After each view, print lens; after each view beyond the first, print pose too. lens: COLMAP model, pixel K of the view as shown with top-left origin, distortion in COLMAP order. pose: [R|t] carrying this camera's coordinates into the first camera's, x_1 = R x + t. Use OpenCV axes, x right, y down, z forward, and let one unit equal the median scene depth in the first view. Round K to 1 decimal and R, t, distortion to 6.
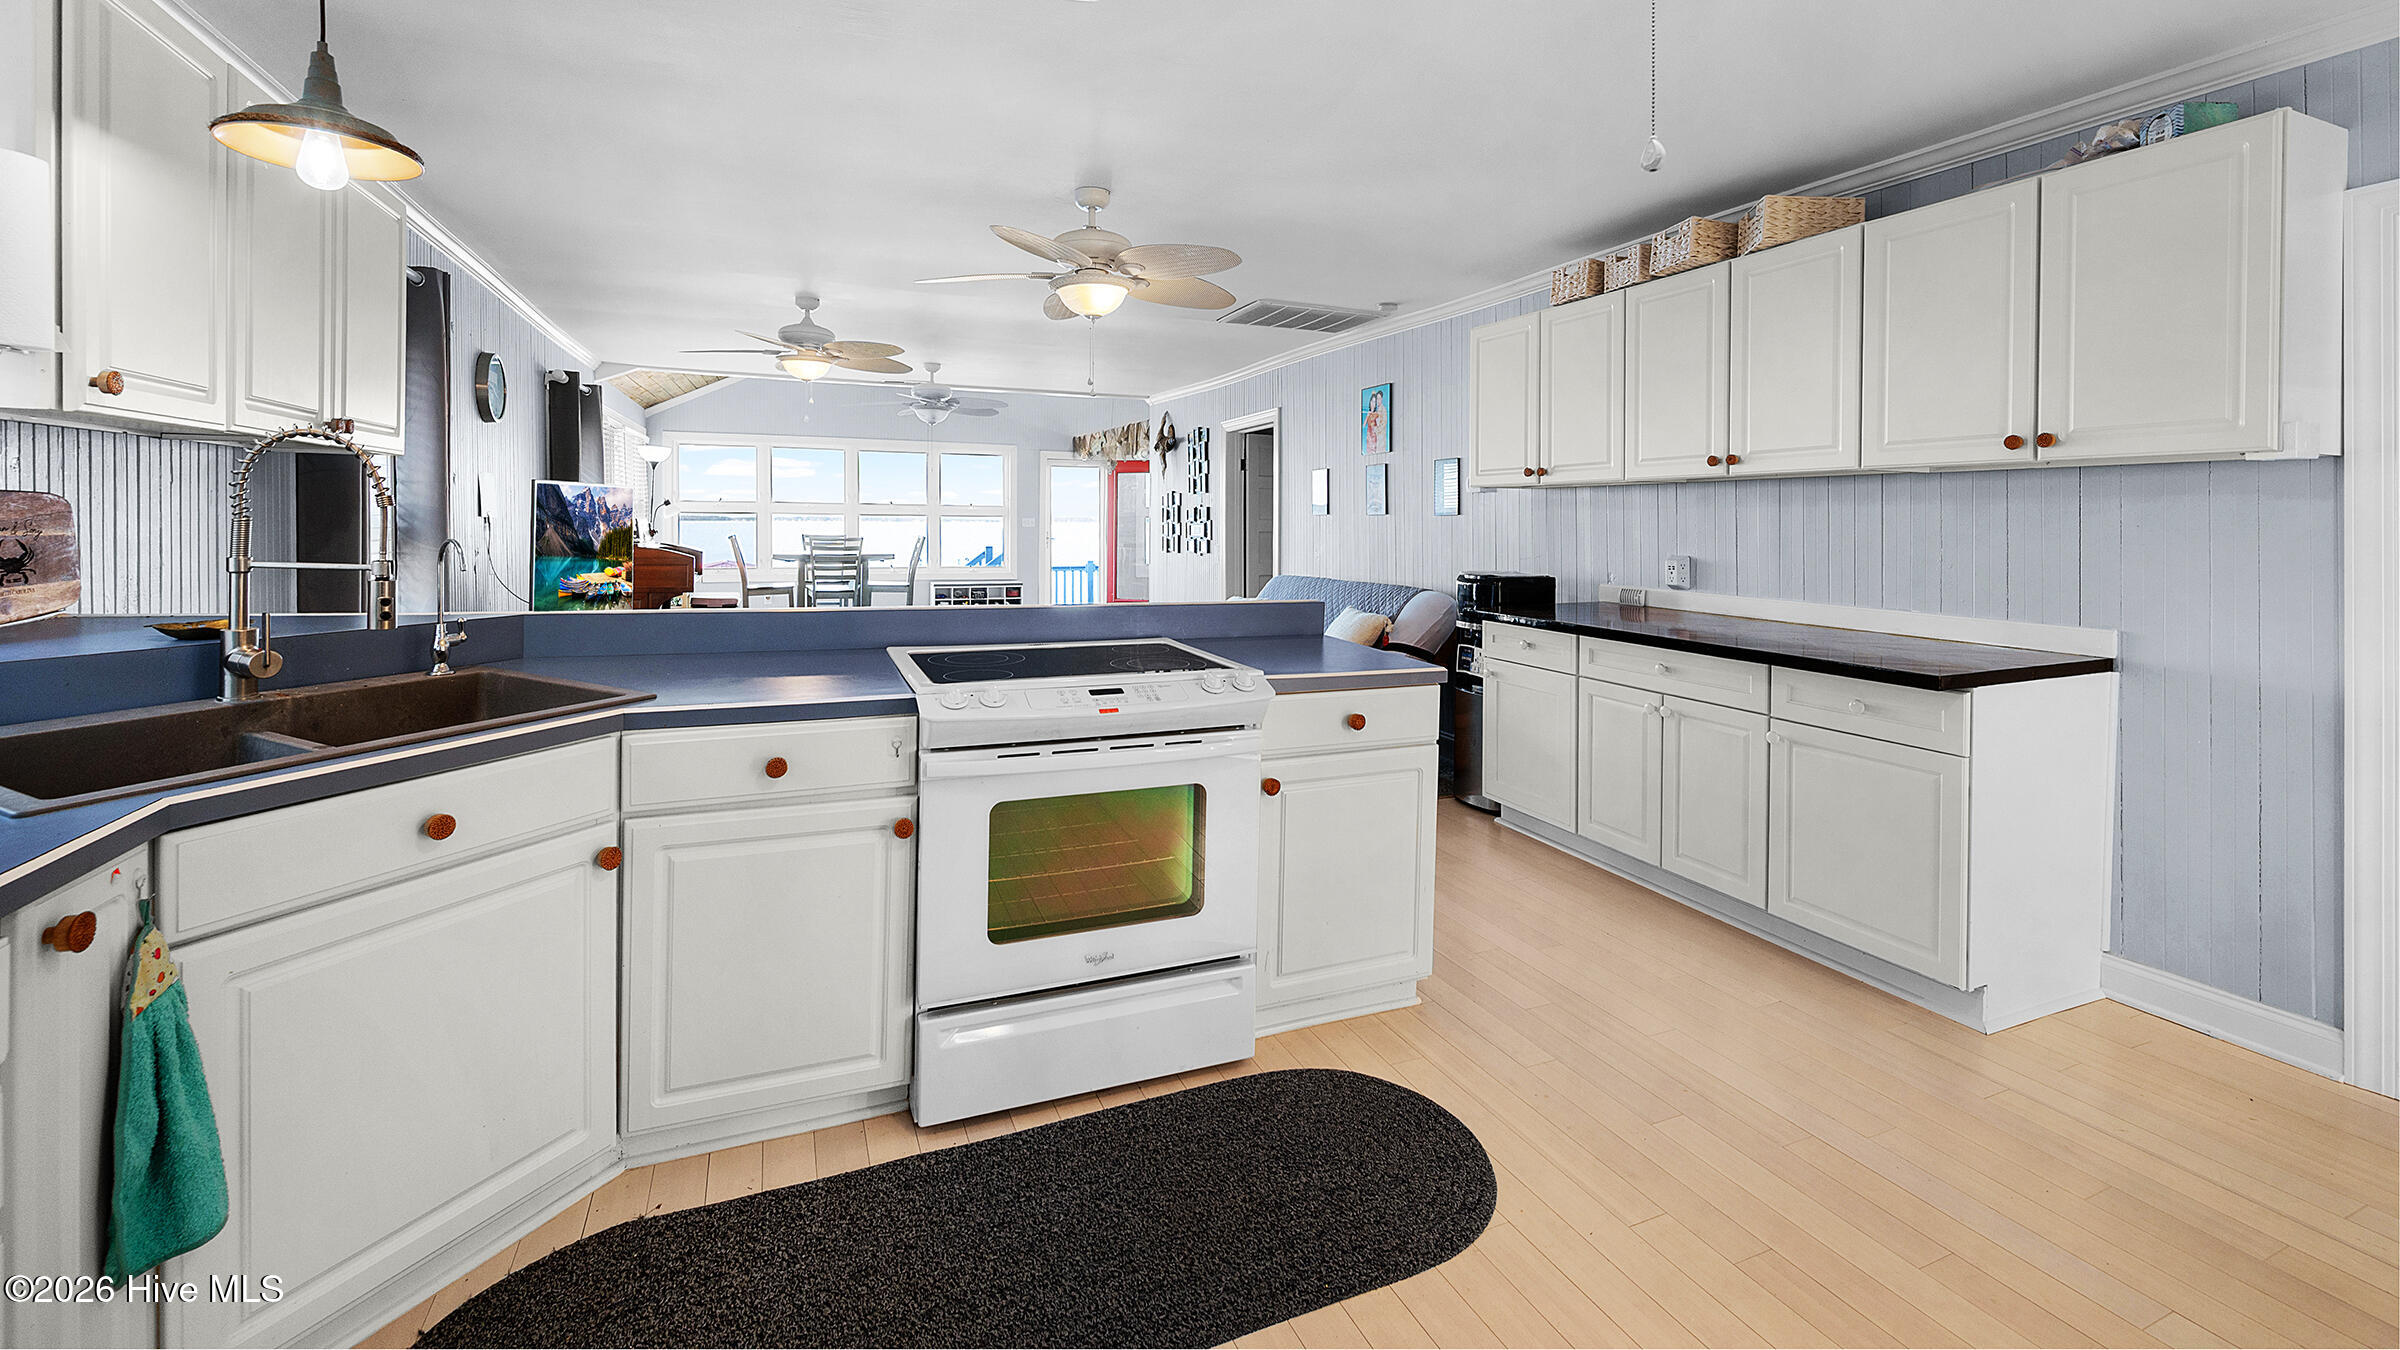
lens RADIAL K [[965.1, 0, 1199.2], [0, 965.1, 527.8], [0, 0, 1]] dist [-0.022603, 0.000218]
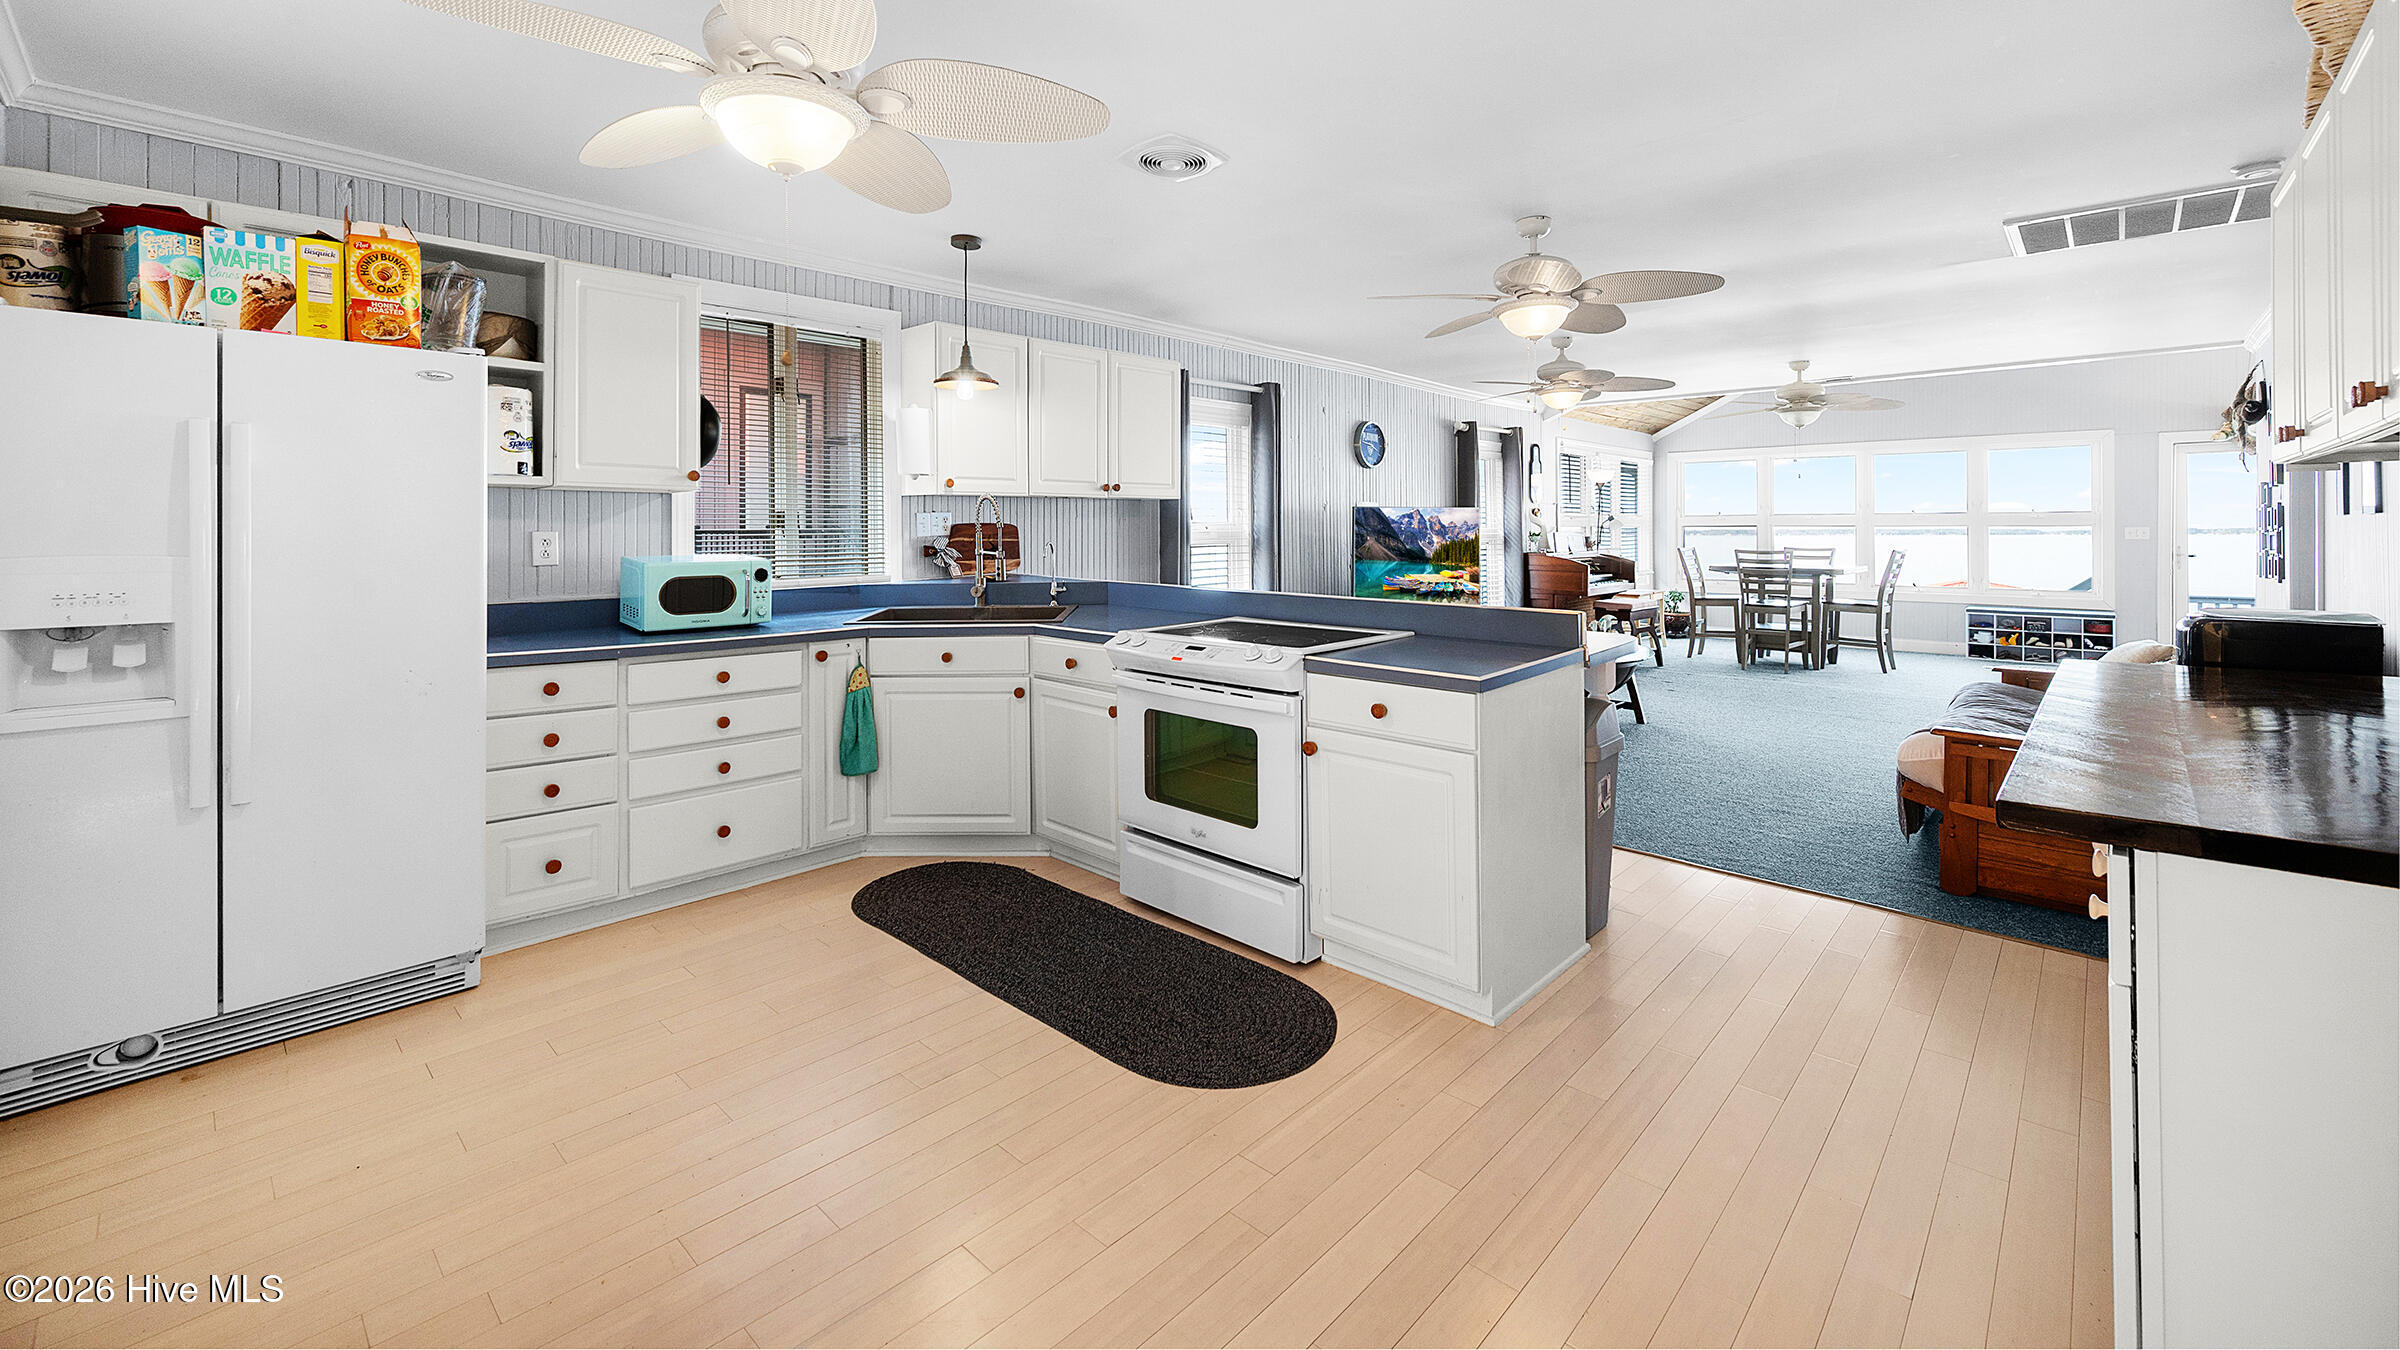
lens RADIAL K [[965.1, 0, 1199.2], [0, 965.1, 527.8], [0, 0, 1]] dist [-0.022603, 0.000218]
pose [[0.397870, -0.015158, -0.917316, 0.561399], [-0.000490, 0.999860, -0.016734, 0.005784], [0.917441, 0.007107, 0.397807, 0.191799]]
